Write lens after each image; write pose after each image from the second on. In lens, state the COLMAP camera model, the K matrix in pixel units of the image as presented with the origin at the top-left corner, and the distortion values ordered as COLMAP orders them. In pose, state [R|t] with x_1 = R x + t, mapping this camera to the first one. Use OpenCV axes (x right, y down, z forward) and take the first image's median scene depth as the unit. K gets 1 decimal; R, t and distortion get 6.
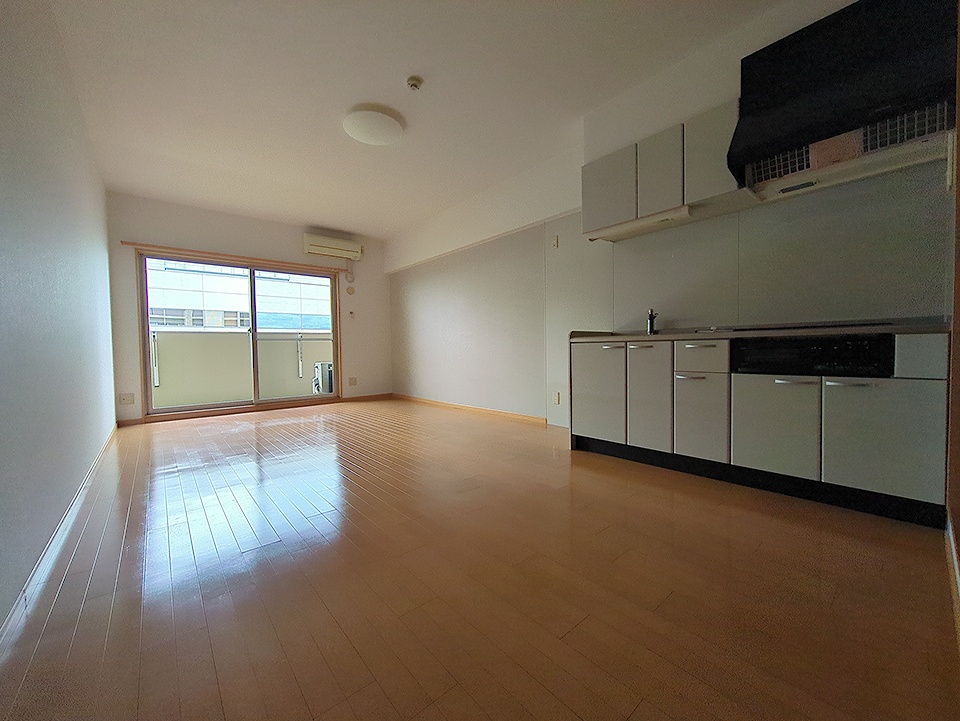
lens RADIAL K [[375.6, 0, 481.9], [0, 375.6, 356.9], [0, 0, 1]] dist [0.003221, 0.000435]
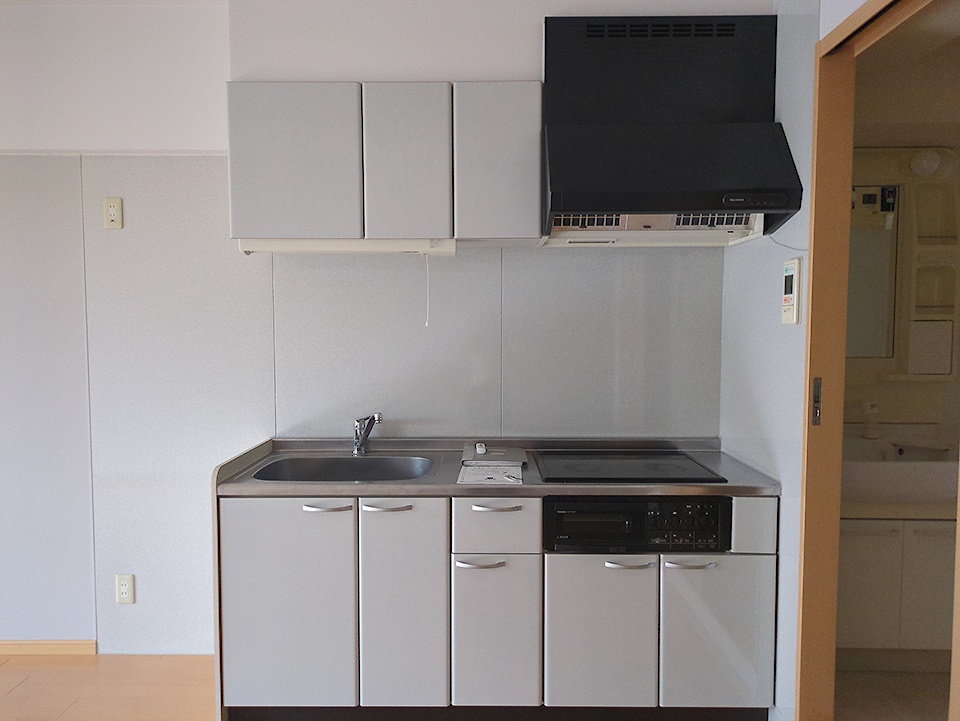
lens RADIAL K [[722.3, 0, 479.1], [0, 722.3, 360.6], [0, 0, 1]] dist [0.003137, -0.002162]
pose [[0.656435, -0.030996, 0.753746, -0.245394], [0.009501, 0.999416, 0.032824, -0.291812], [-0.754323, -0.014386, 0.656346, 0.329911]]
